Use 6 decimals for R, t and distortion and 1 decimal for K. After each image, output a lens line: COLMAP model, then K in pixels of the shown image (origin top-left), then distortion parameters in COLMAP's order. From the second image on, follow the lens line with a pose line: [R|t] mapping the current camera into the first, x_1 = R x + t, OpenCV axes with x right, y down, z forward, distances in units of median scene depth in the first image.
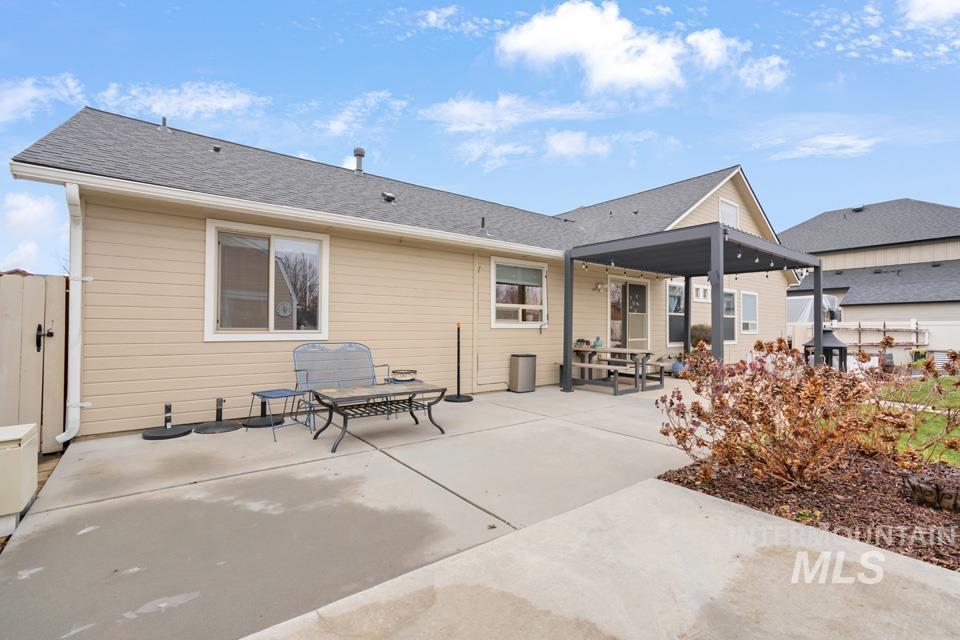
lens RADIAL K [[435.4, 0, 483.3], [0, 435.4, 321.0], [0, 0, 1]] dist [-0.016277, 0.015240]
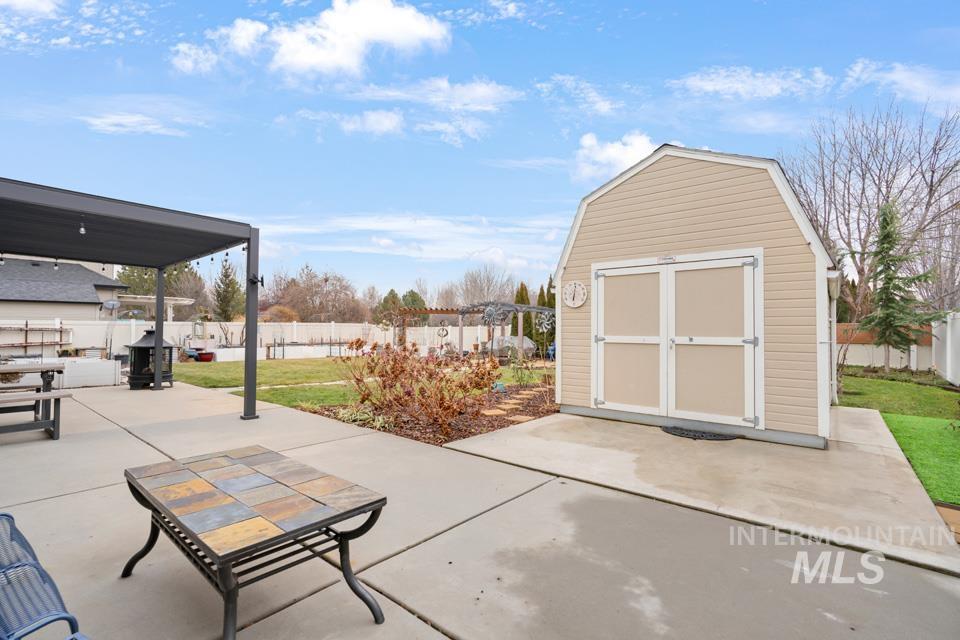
lens RADIAL K [[435.4, 0, 483.3], [0, 435.4, 321.0], [0, 0, 1]] dist [-0.016277, 0.015240]
pose [[-0.223673, 0.015020, 0.974549, -0.573966], [-0.021150, 0.999571, -0.020259, 0.003636], [-0.974435, -0.025143, -0.223259, 0.719451]]
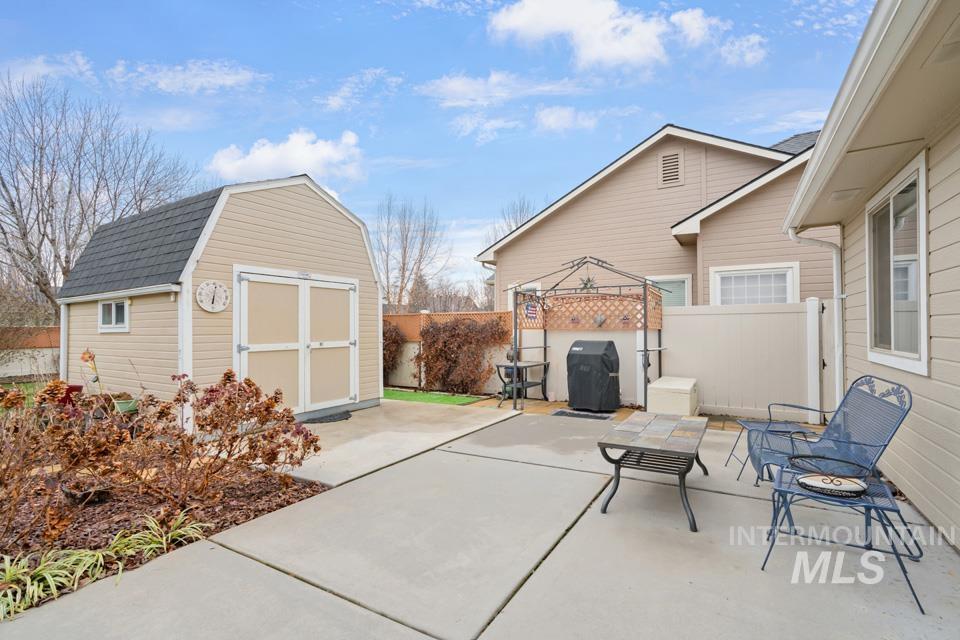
lens RADIAL K [[435.4, 0, 483.3], [0, 435.4, 321.0], [0, 0, 1]] dist [-0.016277, 0.015240]
pose [[-0.927396, -0.002909, -0.374070, 0.274317], [0.009466, 0.999467, -0.031241, -0.005841], [0.373961, -0.032514, -0.926874, 1.309711]]
